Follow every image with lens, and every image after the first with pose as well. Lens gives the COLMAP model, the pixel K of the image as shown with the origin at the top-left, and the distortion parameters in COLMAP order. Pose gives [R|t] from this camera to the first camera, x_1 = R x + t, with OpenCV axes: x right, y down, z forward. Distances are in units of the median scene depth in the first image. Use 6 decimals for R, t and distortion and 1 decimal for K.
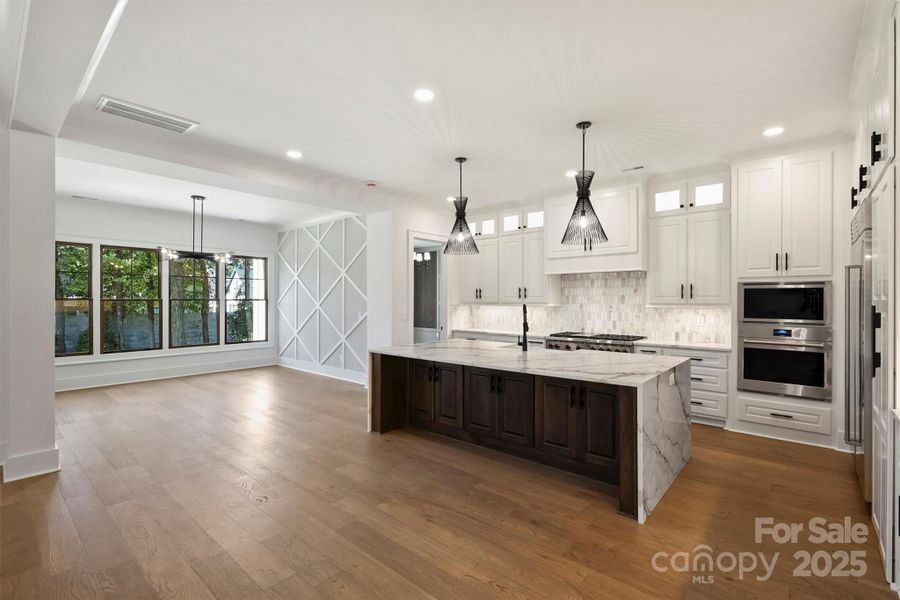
lens RADIAL K [[421.7, 0, 442.3], [0, 421.7, 299.1], [0, 0, 1]] dist [-0.003452, 0.000488]
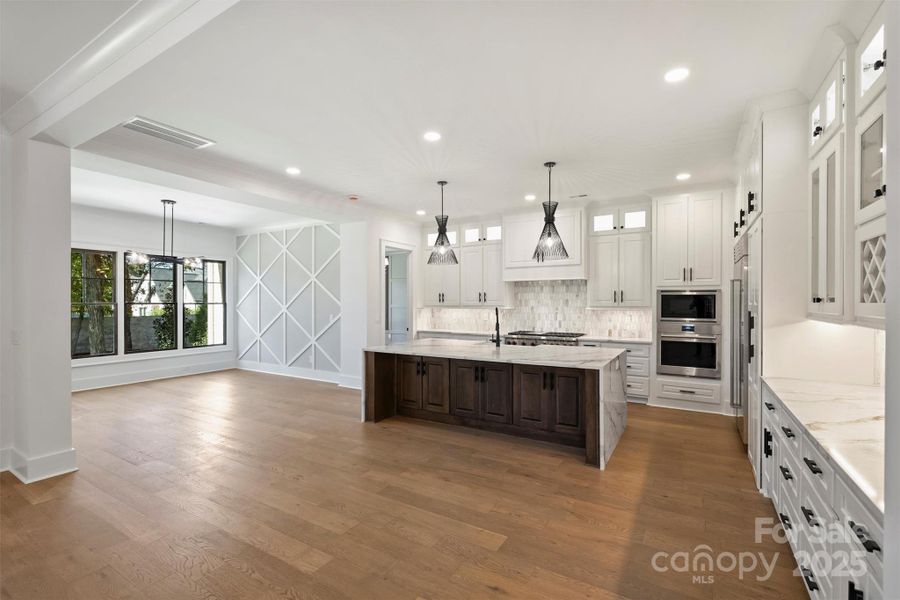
lens RADIAL K [[421.7, 0, 446.2], [0, 421.7, 301.4], [0, 0, 1]] dist [-0.003452, 0.000488]
pose [[0.983540, -0.001344, 0.180685, -0.161034], [0.001123, 0.999998, 0.001327, -0.007008], [-0.180687, -0.001103, 0.983540, -0.146126]]
